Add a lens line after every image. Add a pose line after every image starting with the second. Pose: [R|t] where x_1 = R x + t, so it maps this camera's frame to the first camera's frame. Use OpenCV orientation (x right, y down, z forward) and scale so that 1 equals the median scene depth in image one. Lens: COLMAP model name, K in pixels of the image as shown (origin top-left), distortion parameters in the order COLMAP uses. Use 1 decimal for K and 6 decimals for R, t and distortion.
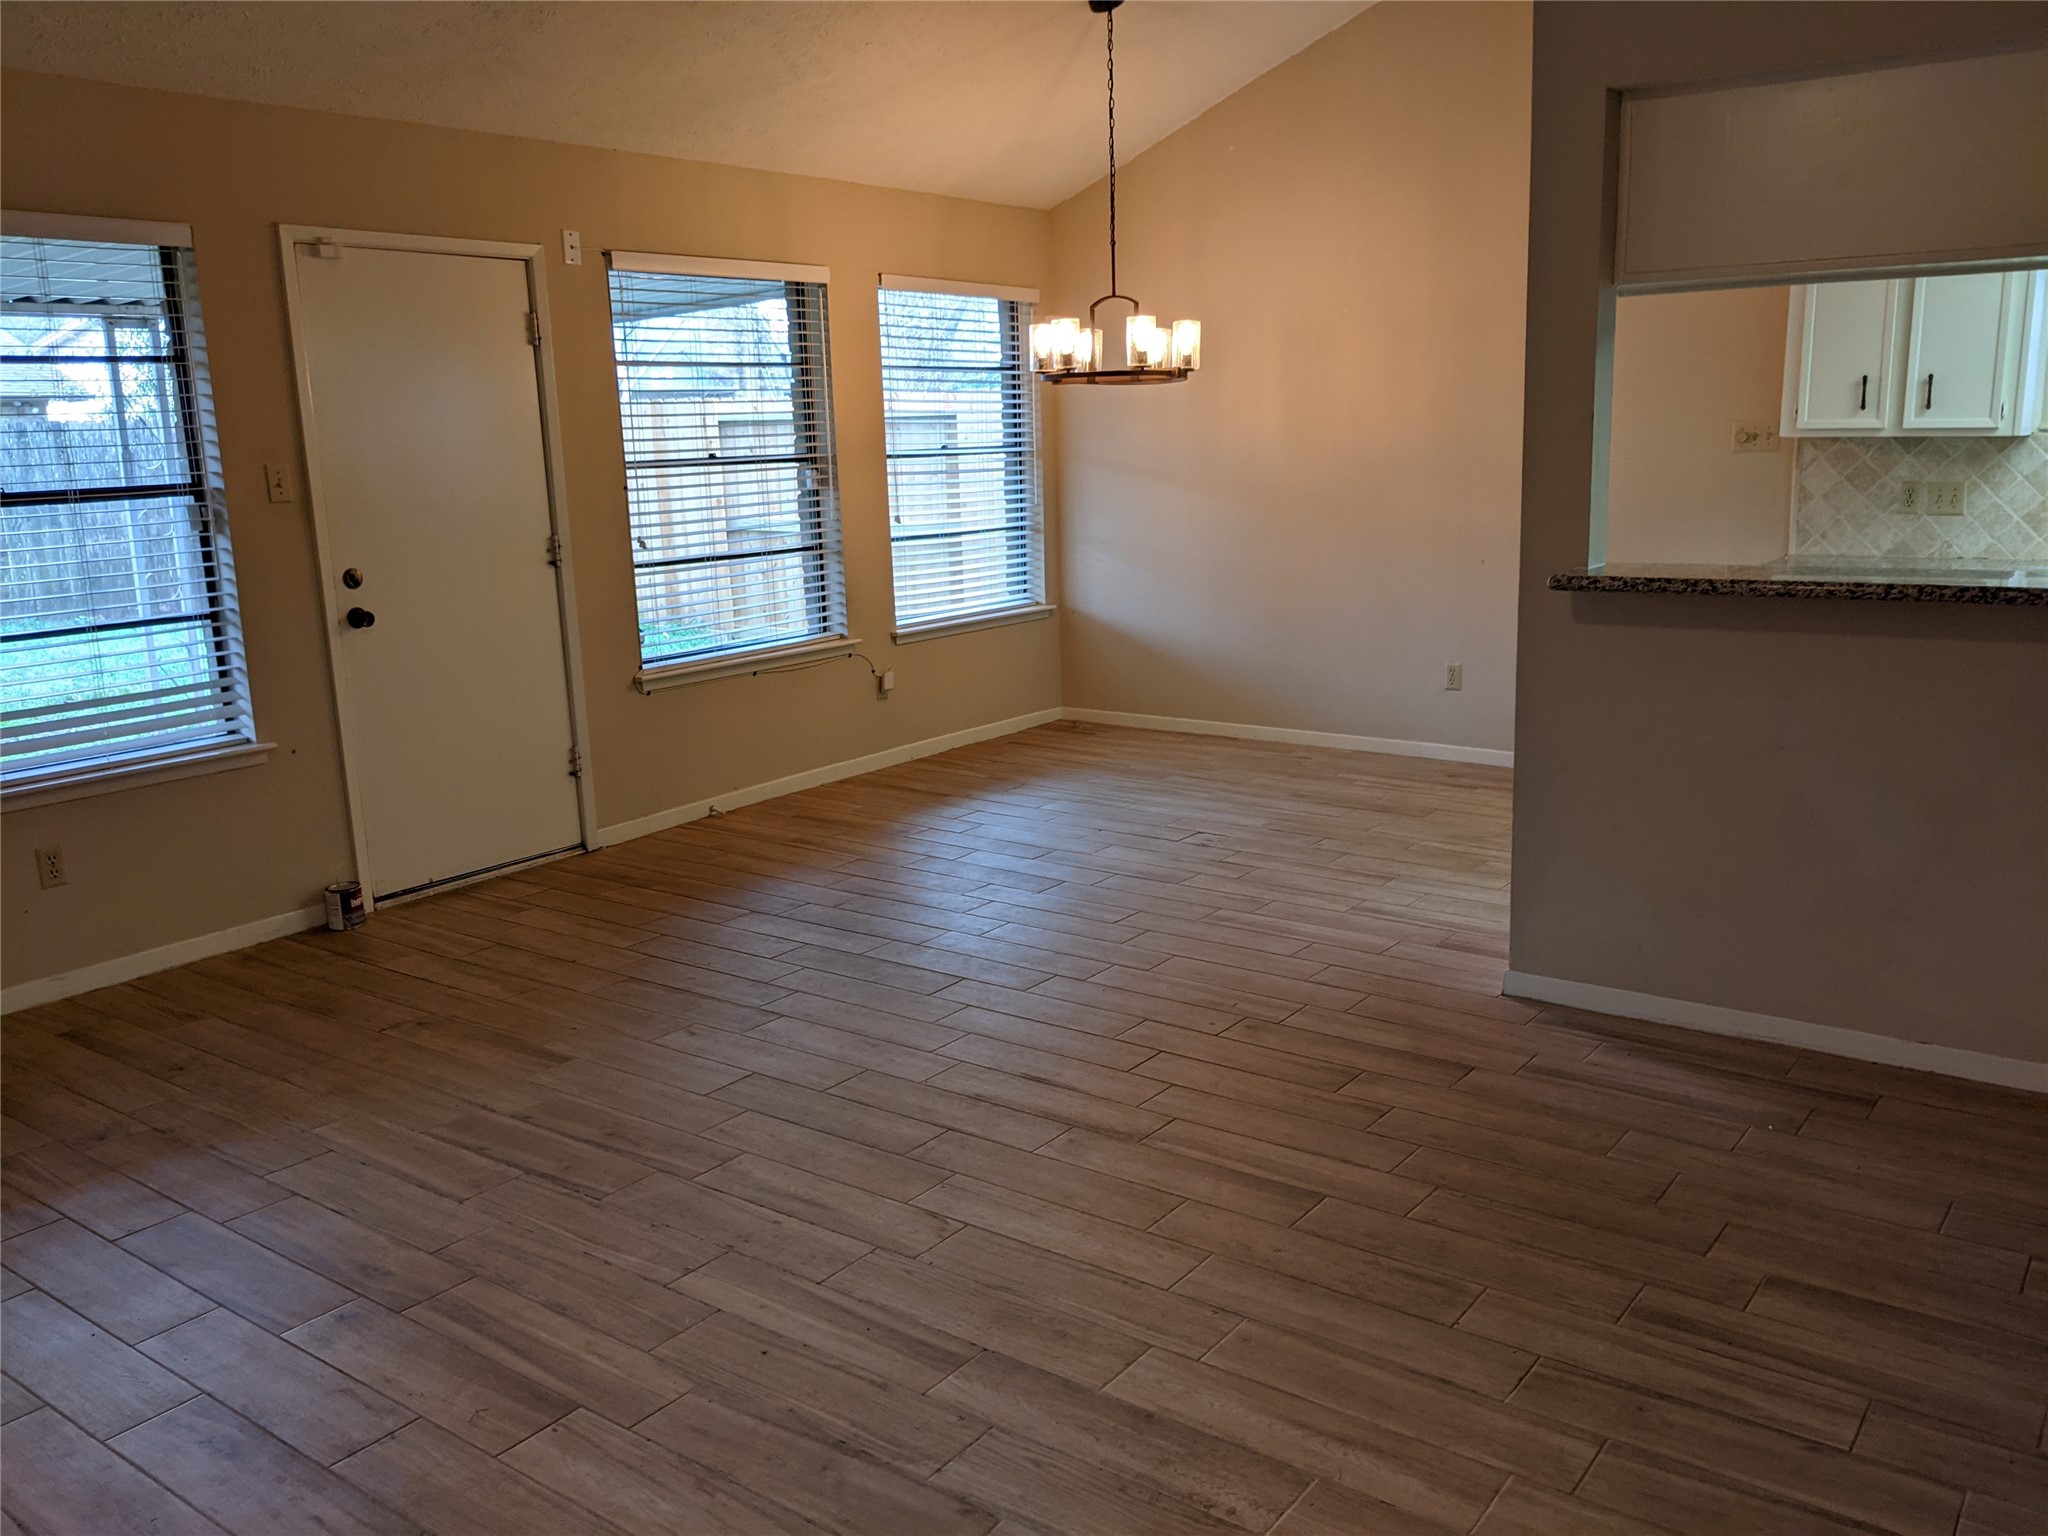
lens RADIAL K [[1627.0, 0, 1024.3], [0, 1627.0, 801.7], [0, 0, 1]] dist [0.062136, -0.110513]
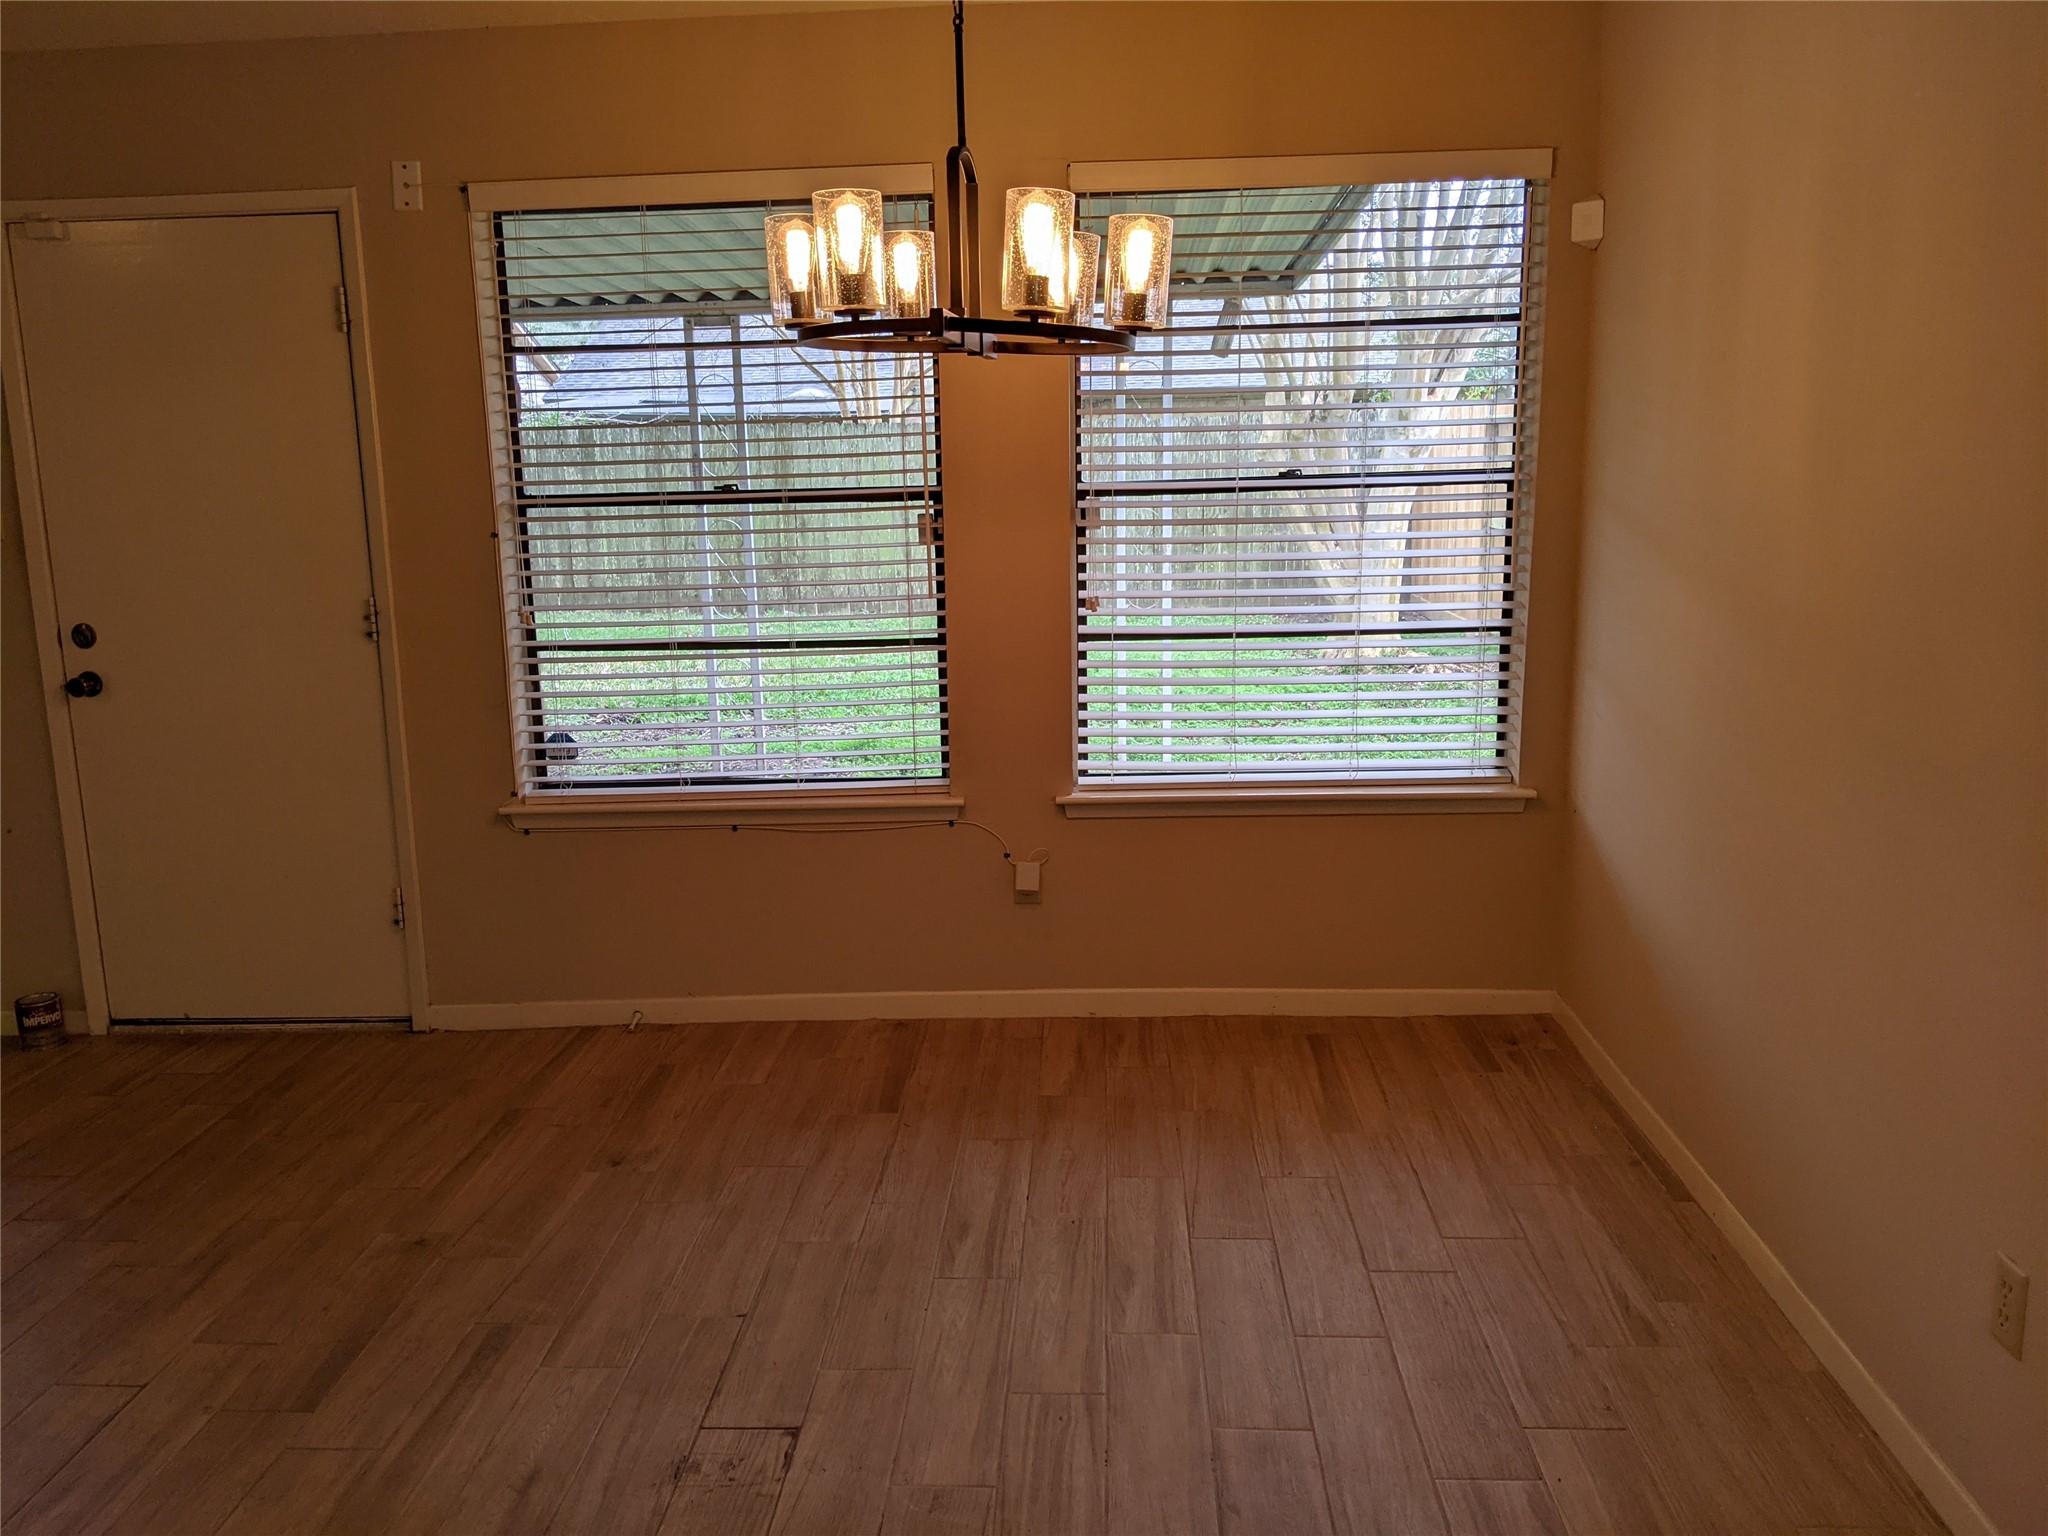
lens RADIAL K [[1627.0, 0, 1024.3], [0, 1627.0, 801.7], [0, 0, 1]] dist [0.062136, -0.110513]
pose [[0.554247, 0.188683, -0.810684, 0.445429], [-0.176806, 0.978429, 0.106847, -0.191678], [0.813357, 0.084114, 0.575652, 0.783292]]
